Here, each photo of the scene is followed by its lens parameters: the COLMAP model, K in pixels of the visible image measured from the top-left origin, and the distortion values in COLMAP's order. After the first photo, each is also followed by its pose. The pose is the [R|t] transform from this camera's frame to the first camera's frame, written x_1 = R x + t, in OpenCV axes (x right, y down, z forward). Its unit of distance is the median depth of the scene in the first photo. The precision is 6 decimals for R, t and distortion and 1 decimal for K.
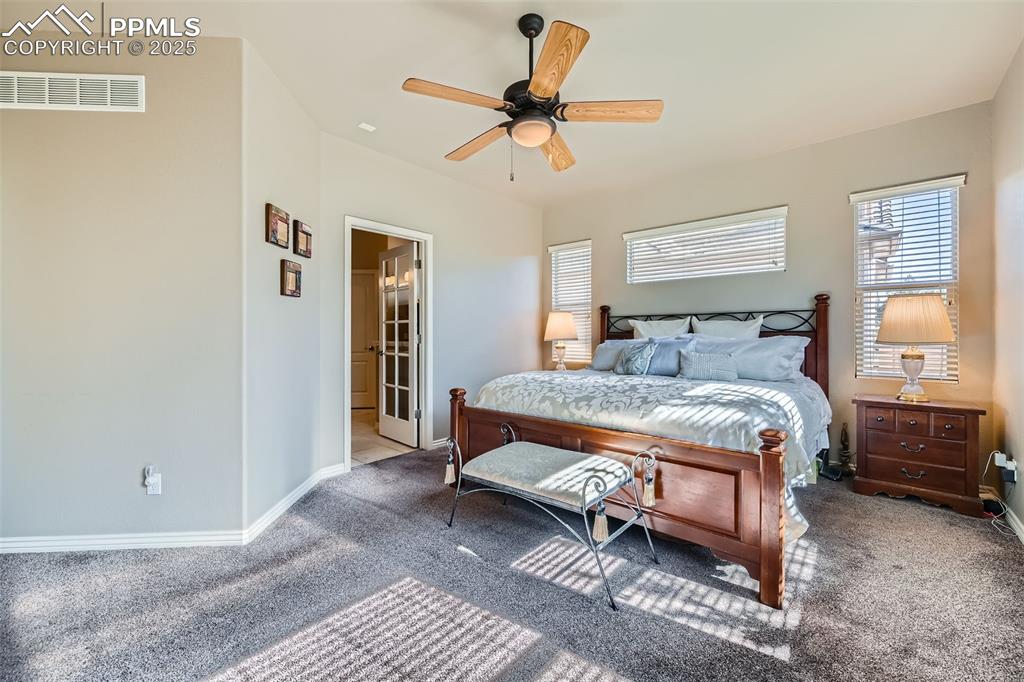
lens RADIAL K [[405.1, 0, 514.5], [0, 405.1, 338.6], [0, 0, 1]] dist [-0.011075, 0.000121]
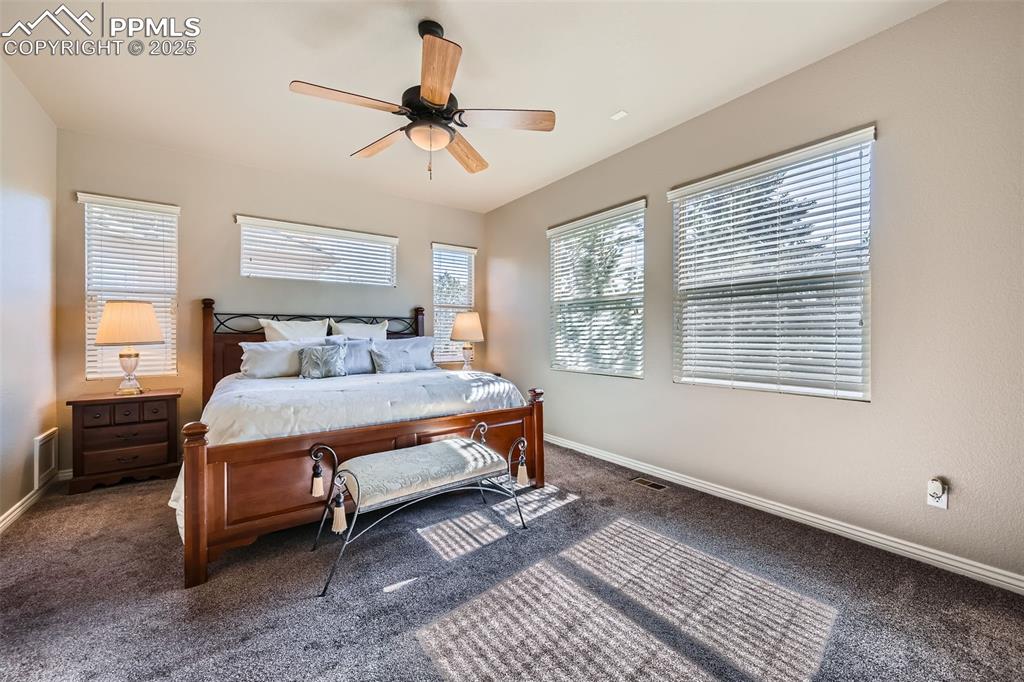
lens RADIAL K [[405.1, 0, 514.5], [0, 405.1, 338.6], [0, 0, 1]] dist [-0.011075, 0.000121]
pose [[0.222391, -0.006192, 0.974938, -0.906186], [0.011728, 0.999924, 0.003675, -0.000867], [-0.974887, 0.010616, 0.222447, 0.568303]]
